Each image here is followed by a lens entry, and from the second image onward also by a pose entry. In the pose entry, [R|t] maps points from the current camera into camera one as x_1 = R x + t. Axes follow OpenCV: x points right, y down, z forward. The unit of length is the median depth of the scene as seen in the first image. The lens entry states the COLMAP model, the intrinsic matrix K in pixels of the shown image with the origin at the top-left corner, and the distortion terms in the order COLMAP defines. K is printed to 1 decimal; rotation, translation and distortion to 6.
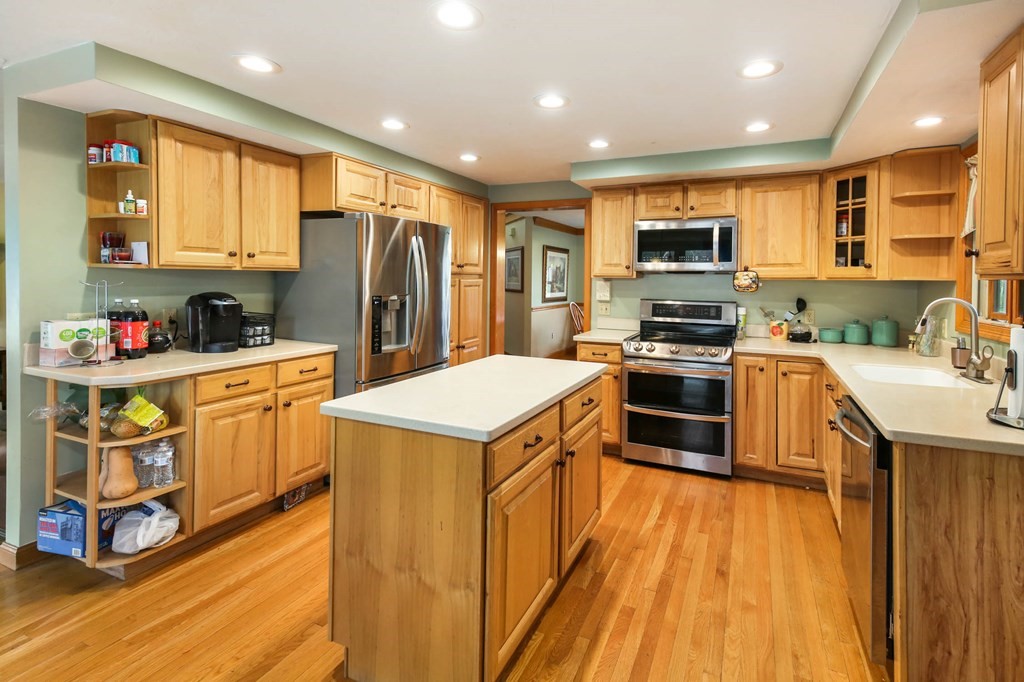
lens RADIAL K [[481.4, 0, 542.3], [0, 481.4, 284.9], [0, 0, 1]] dist [0.024793, -0.000137]
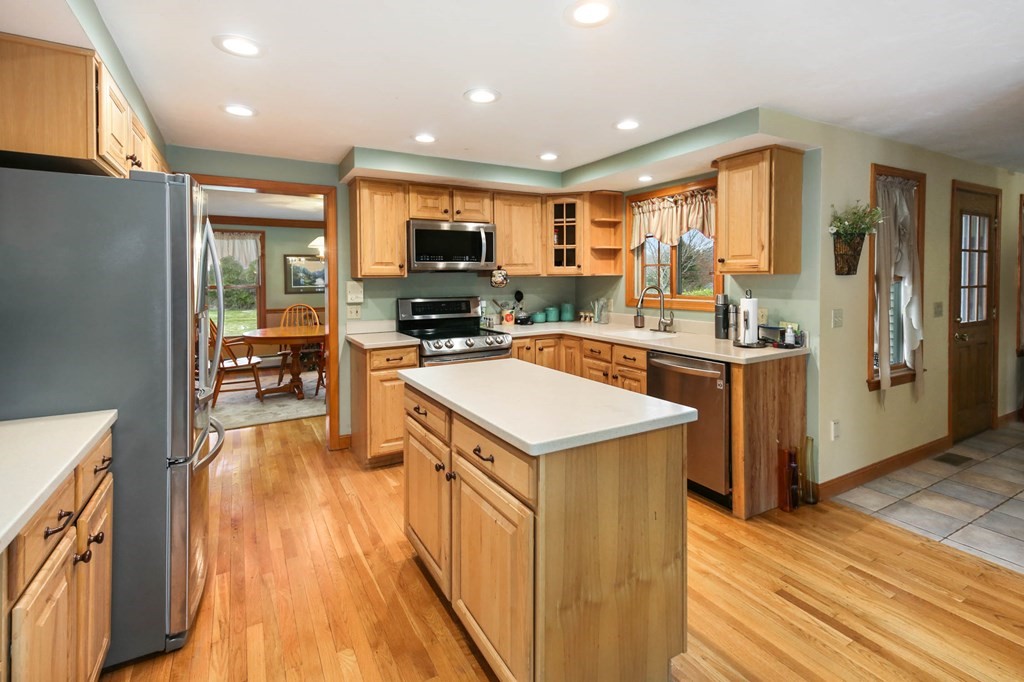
lens RADIAL K [[482.9, 0, 516.5], [0, 482.9, 287.9], [0, 0, 1]] dist [0.025452, 0.000118]
pose [[0.587353, -0.035803, 0.808539, -0.566419], [0.025064, 0.999347, 0.026045, -0.015207], [-0.808943, 0.004967, 0.587866, 0.288001]]
